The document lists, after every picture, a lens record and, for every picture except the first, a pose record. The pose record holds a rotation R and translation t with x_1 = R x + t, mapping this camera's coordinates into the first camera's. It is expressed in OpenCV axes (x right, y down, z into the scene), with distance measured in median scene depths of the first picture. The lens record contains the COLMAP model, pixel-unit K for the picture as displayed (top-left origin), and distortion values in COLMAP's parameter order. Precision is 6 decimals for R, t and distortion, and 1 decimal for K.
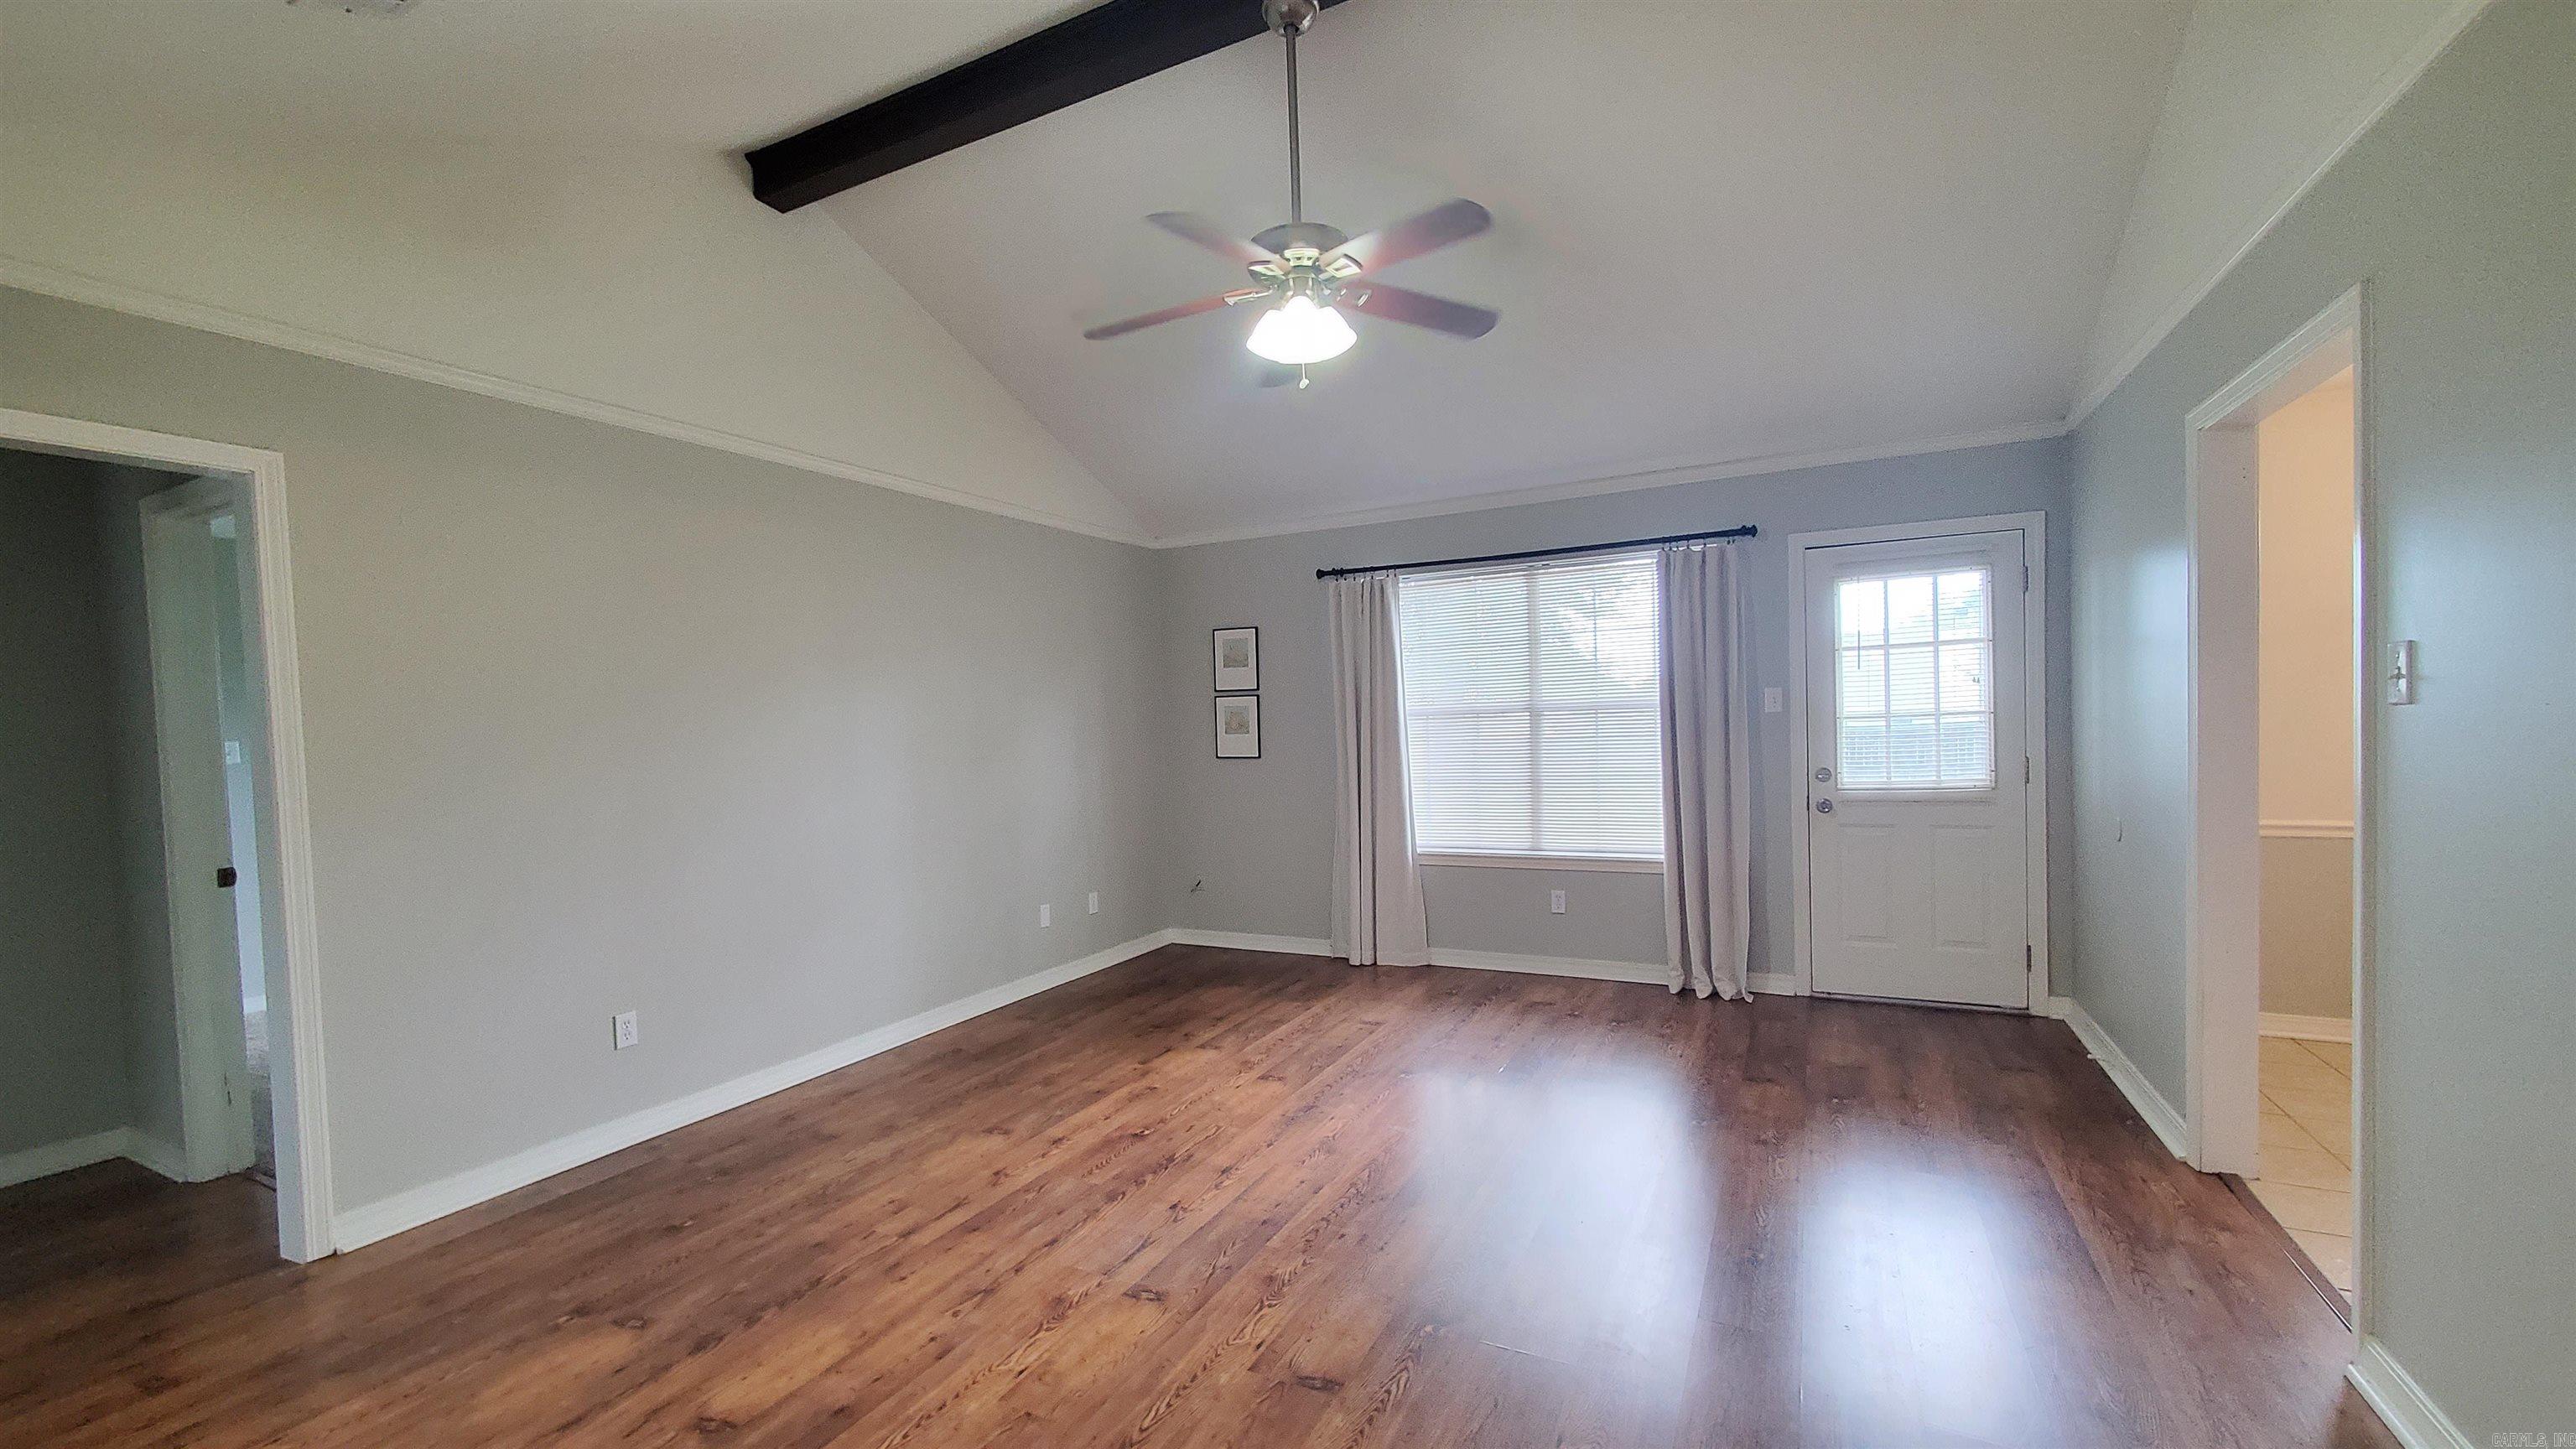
lens RADIAL K [[1027.6, 0, 1269.9], [0, 1027.6, 728.0], [0, 0, 1]] dist [0.001904, -0.002506]
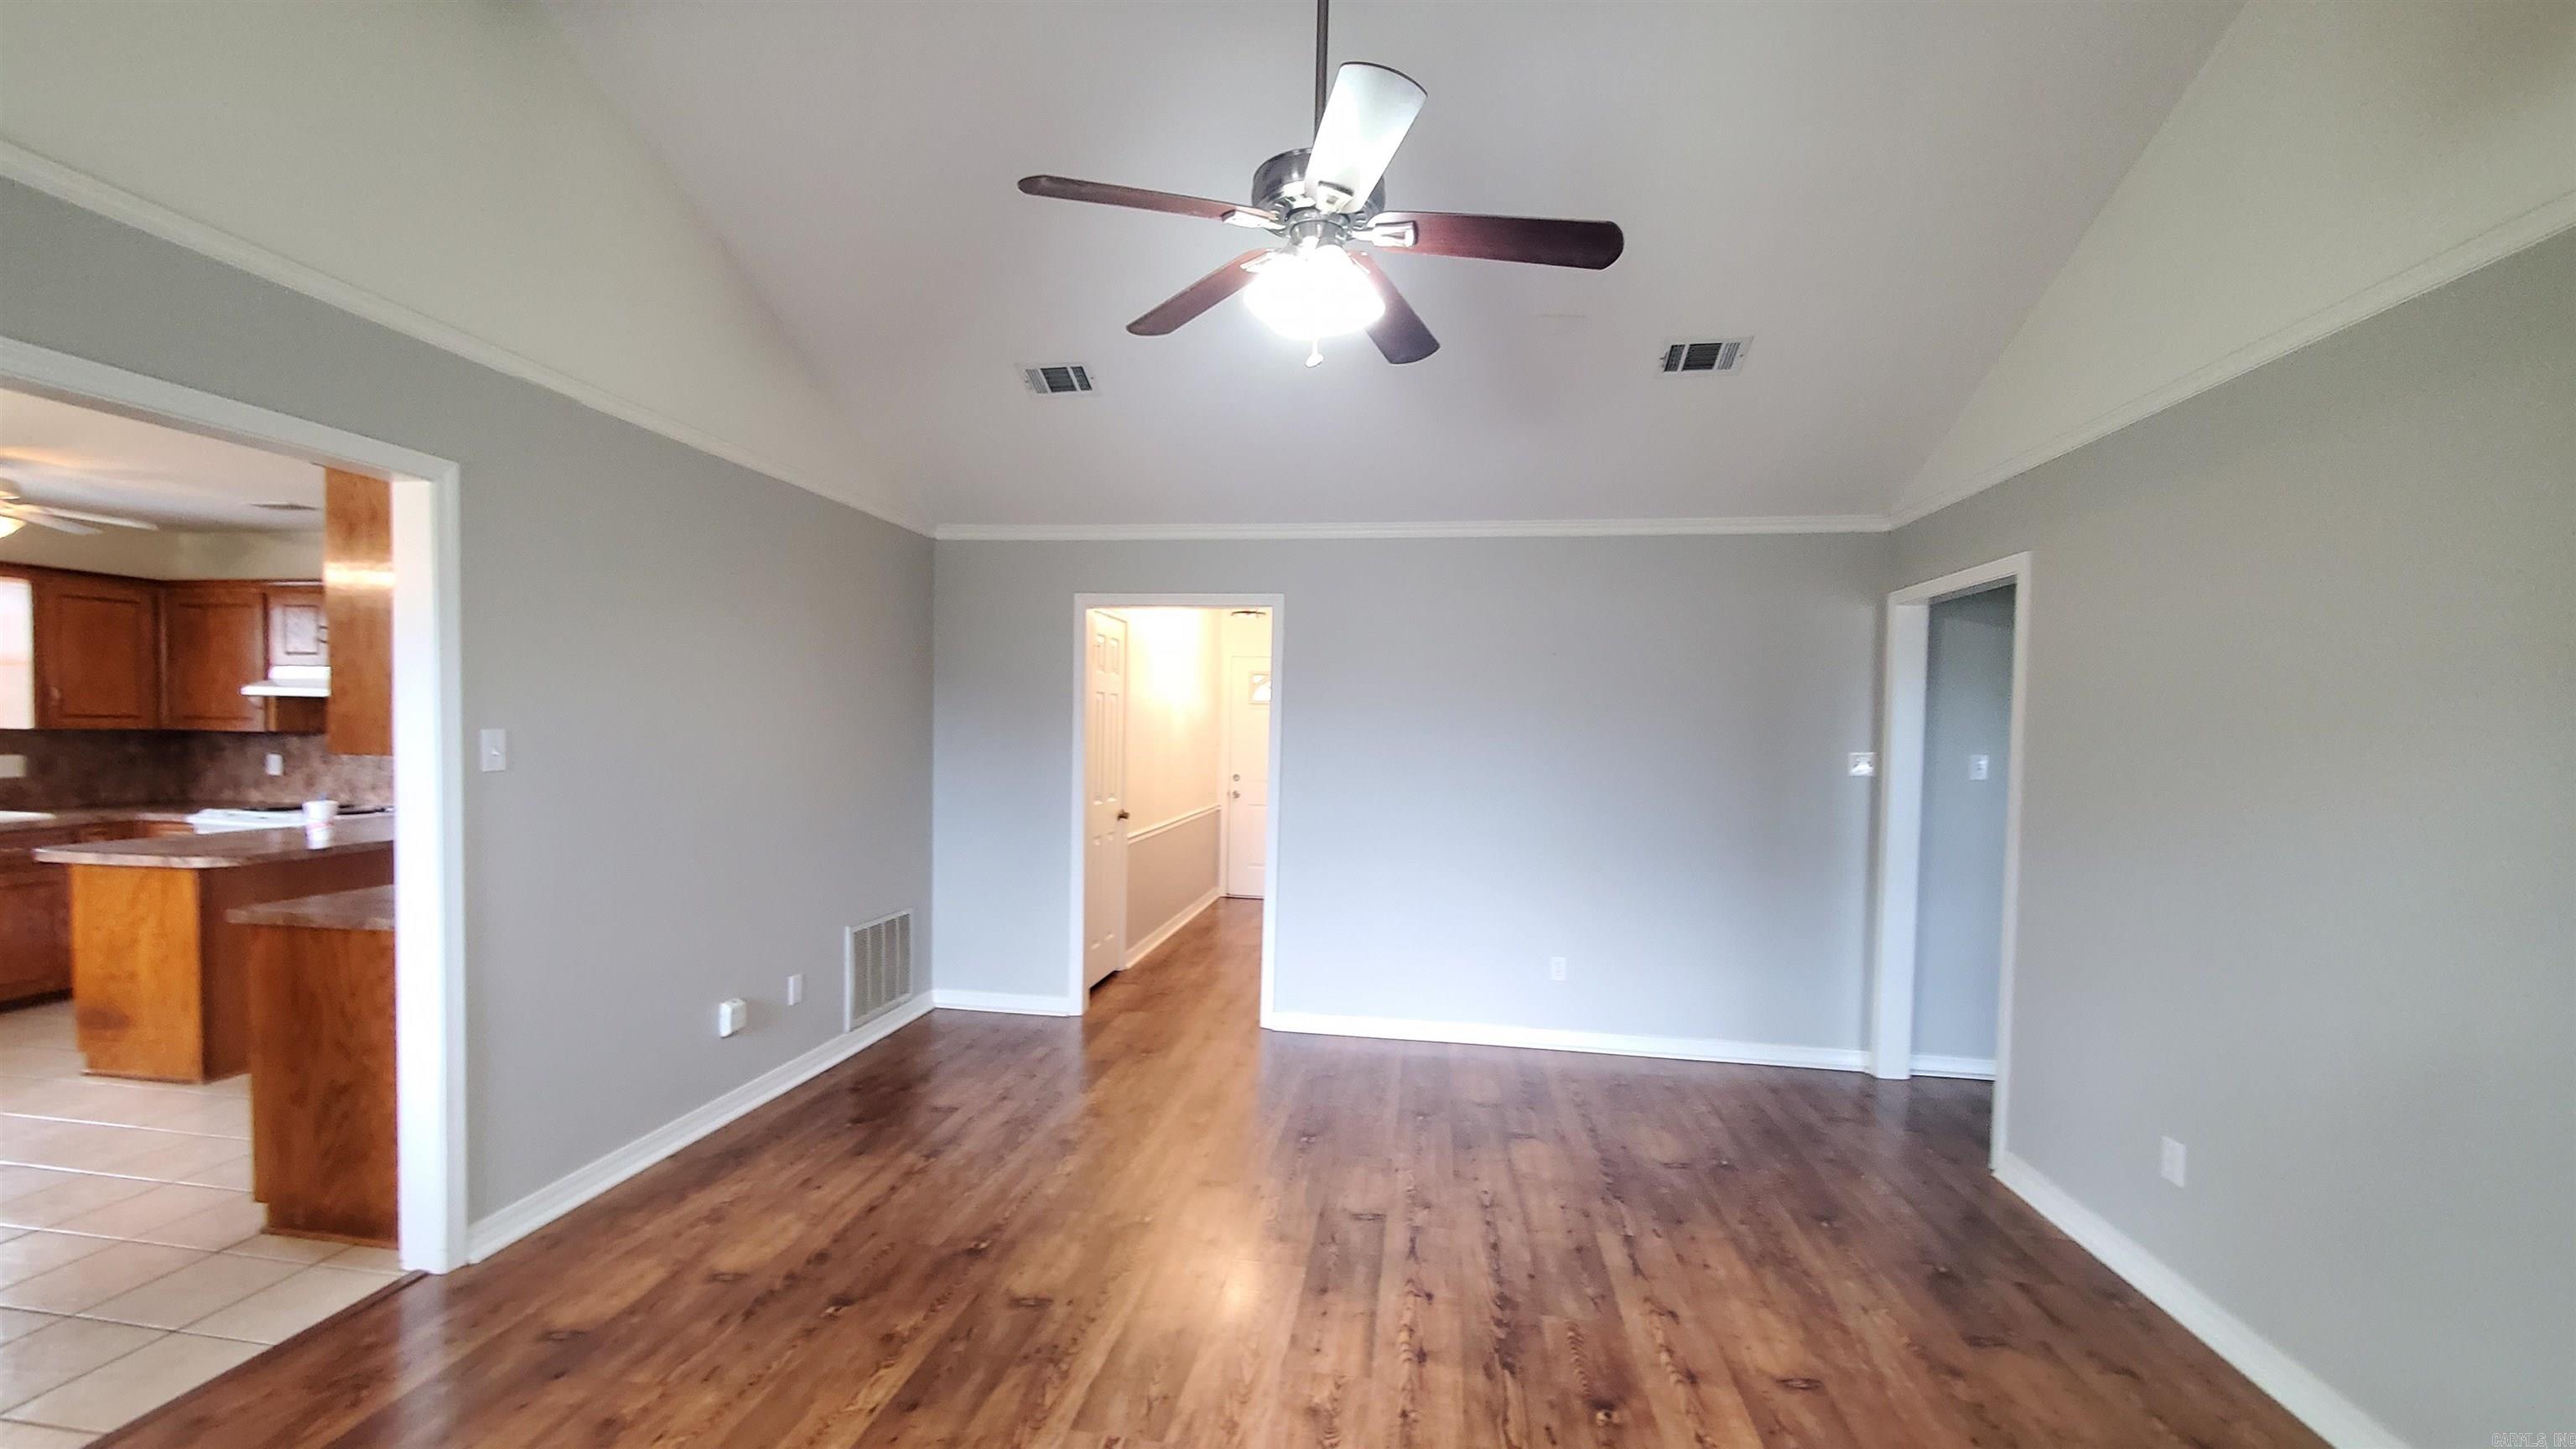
lens RADIAL K [[1027.6, 0, 1273.2], [0, 1027.6, 748.1], [0, 0, 1]] dist [0.001904, -0.002506]
pose [[-0.946293, 0.018432, -0.322785, 0.278933], [0.007663, 0.999372, 0.034602, -0.055682], [0.323220, 0.030270, -0.945840, 1.525454]]
